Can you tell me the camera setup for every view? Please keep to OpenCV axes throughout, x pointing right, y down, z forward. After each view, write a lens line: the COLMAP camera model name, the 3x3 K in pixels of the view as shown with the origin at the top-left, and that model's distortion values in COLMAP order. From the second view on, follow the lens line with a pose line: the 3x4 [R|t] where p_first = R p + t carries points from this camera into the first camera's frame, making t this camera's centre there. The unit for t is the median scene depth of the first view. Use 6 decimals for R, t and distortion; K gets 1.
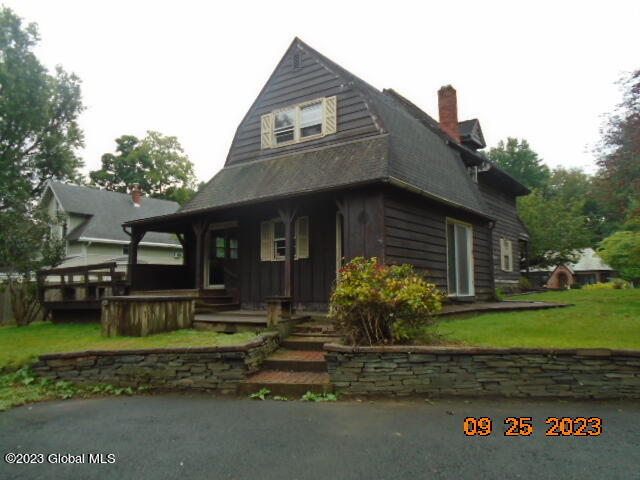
lens RADIAL K [[484.0, 0, 319.4], [0, 484.0, 240.0], [0, 0, 1]] dist [-0.015227, -0.002204]
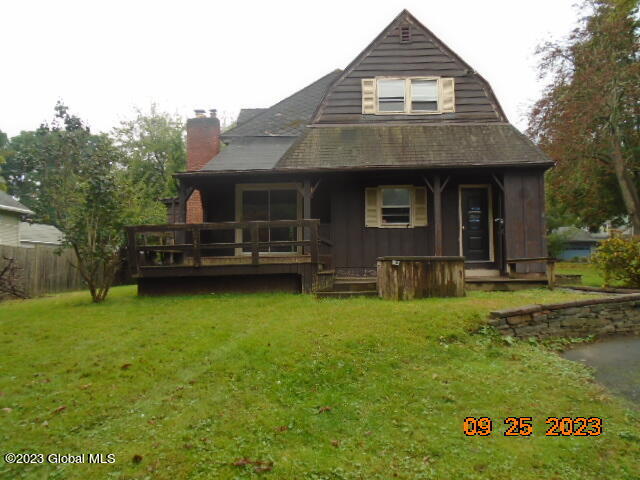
lens RADIAL K [[484.0, 0, 318.3], [0, 484.0, 241.2], [0, 0, 1]] dist [-0.015227, -0.002204]
pose [[0.844463, 0.033776, 0.534549, -0.780133], [-0.059327, 0.997767, 0.030679, 0.051101], [-0.532319, -0.057620, 0.844581, 0.223115]]
